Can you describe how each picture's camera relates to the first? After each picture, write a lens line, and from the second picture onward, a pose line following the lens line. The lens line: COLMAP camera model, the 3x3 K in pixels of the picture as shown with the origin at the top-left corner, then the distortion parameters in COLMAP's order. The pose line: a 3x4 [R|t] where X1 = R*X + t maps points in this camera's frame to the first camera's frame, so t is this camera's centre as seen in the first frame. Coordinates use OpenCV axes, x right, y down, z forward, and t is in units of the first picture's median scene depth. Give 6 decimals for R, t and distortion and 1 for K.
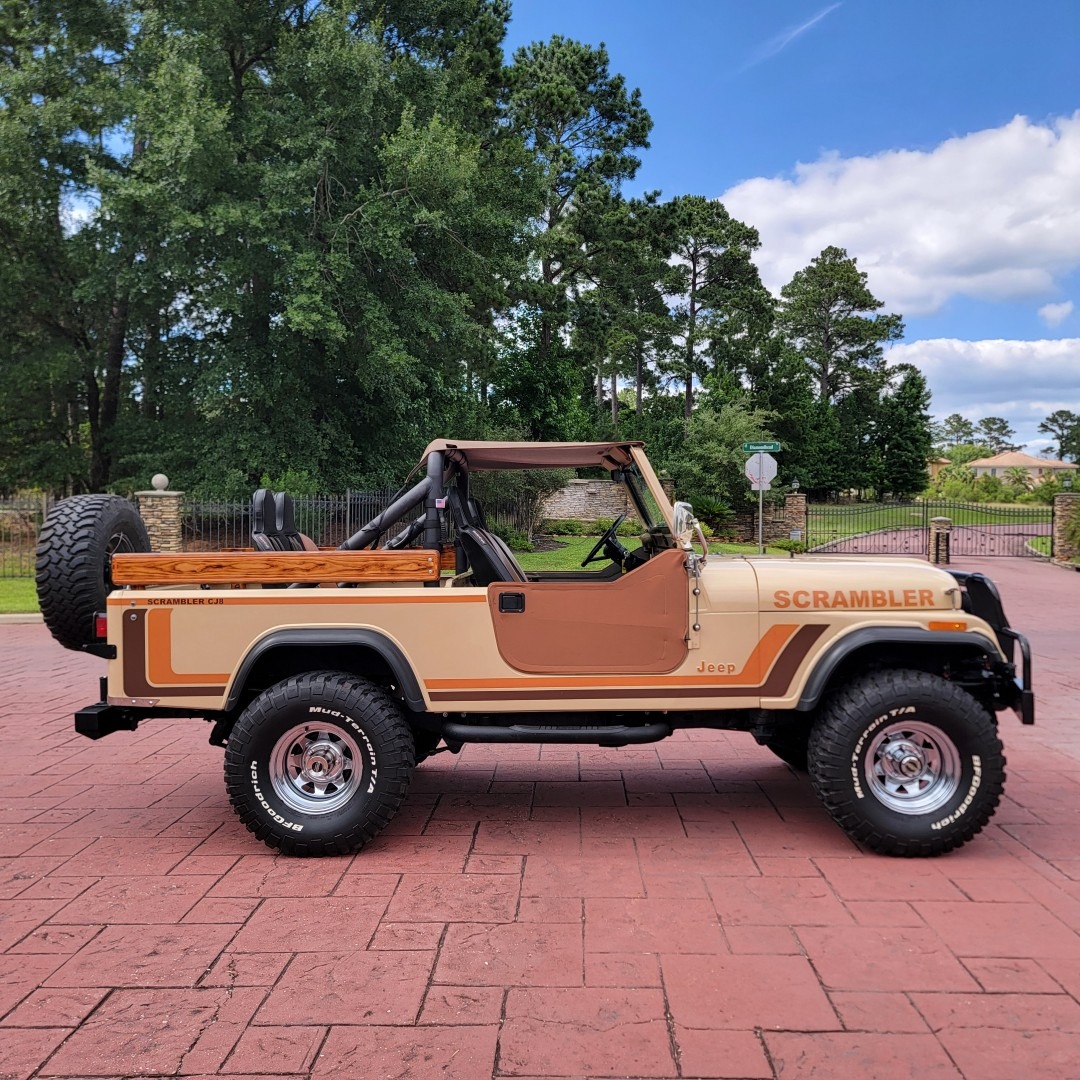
lens RADIAL K [[998.3, 0, 519.2], [0, 998.3, 578.7], [0, 0, 1]] dist [0.042634, 0.000000]
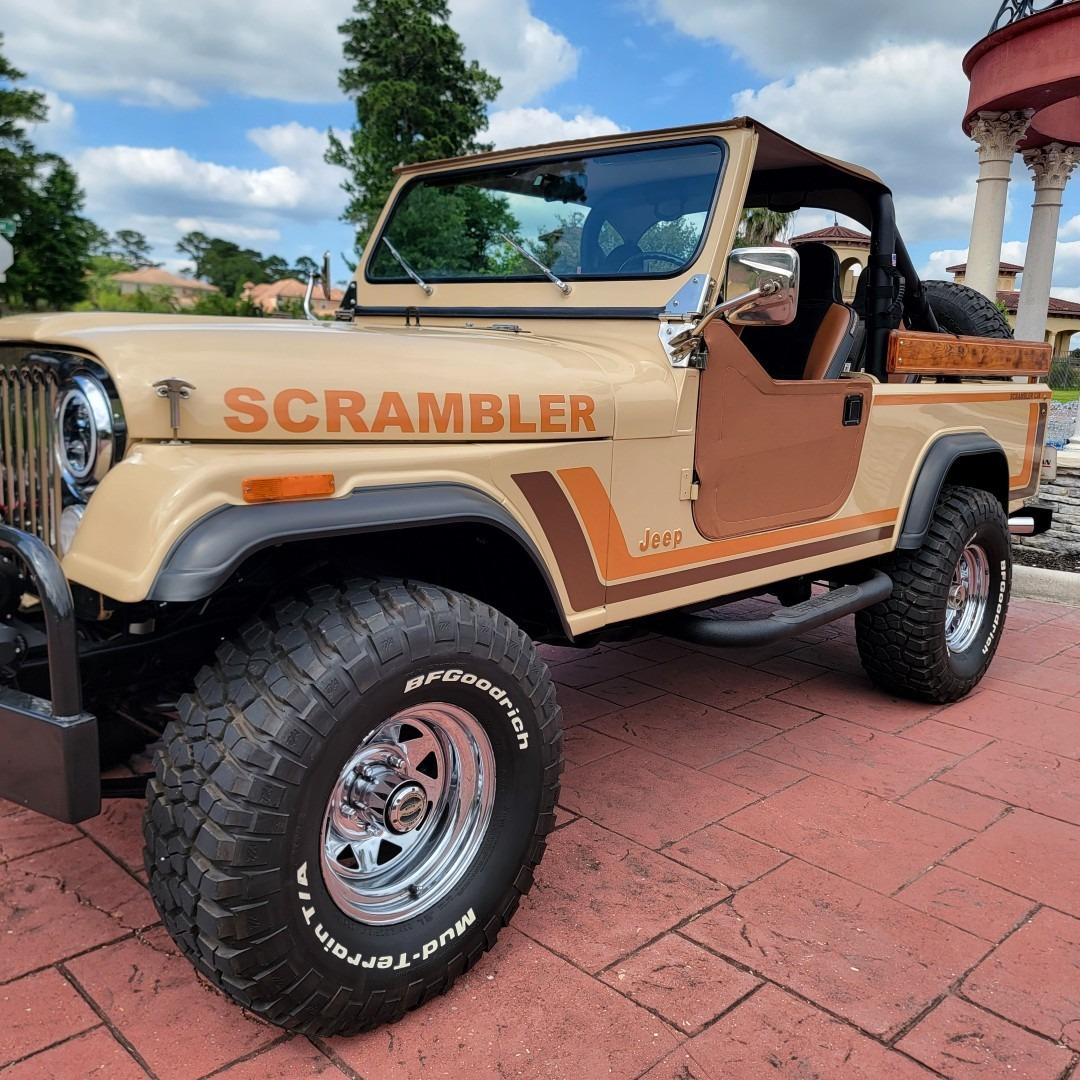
lens RADIAL K [[1021.0, 0, 545.1], [0, 1021.0, 556.4], [0, 0, 1]] dist [0.027022, 0.000000]
pose [[0.677823, -0.111453, 0.726728, -0.431390], [0.000601, 0.988527, 0.151043, 0.026883], [-0.735225, -0.101944, 0.670114, 0.541580]]
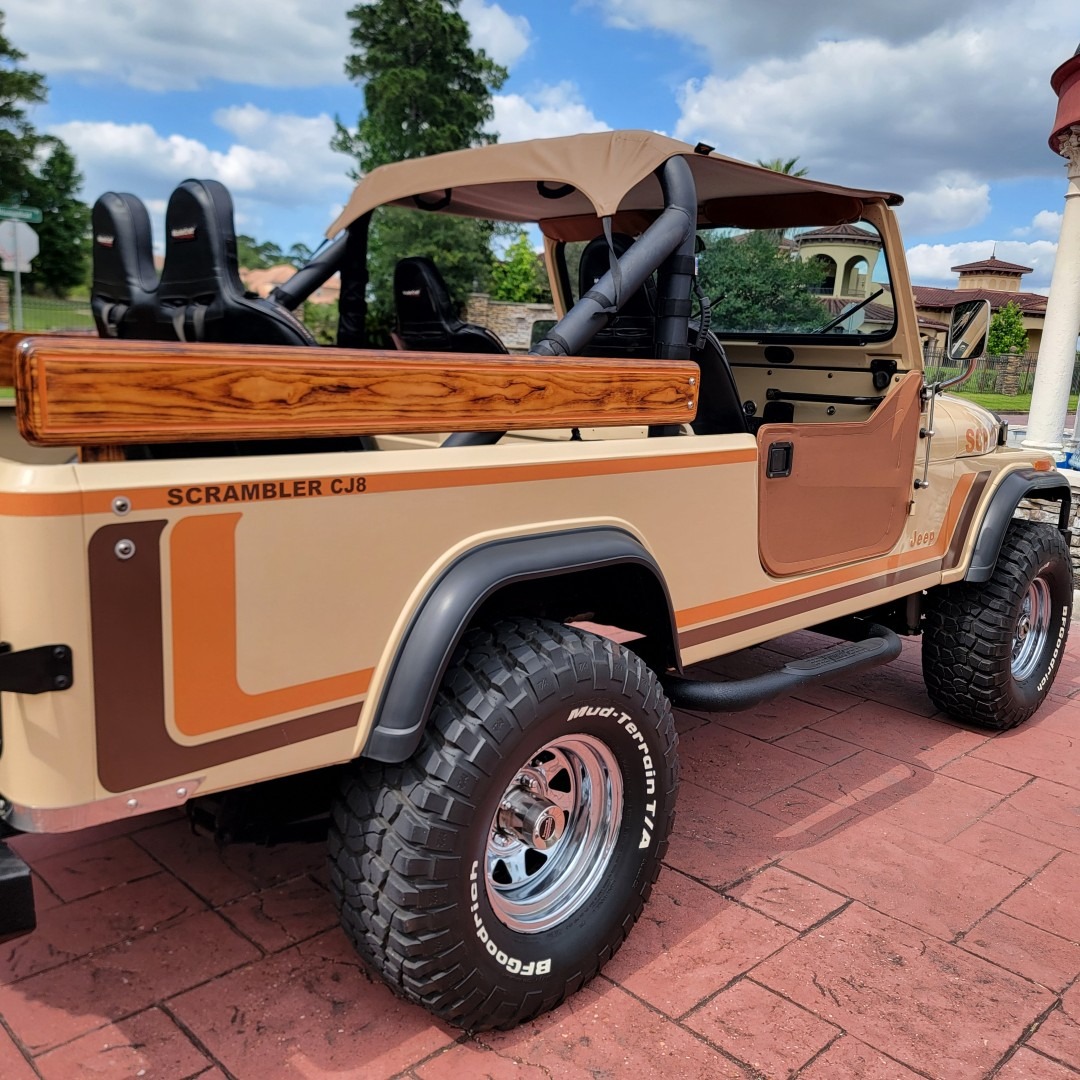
lens RADIAL K [[1021.0, 0, 531.6], [0, 1021.0, 564.8], [0, 0, 1]] dist [0.027022, 0.000000]
pose [[0.679308, -0.111976, 0.725260, -0.522457], [-0.016693, 0.985677, 0.167818, -0.012587], [-0.733663, -0.126107, 0.667709, 0.682004]]
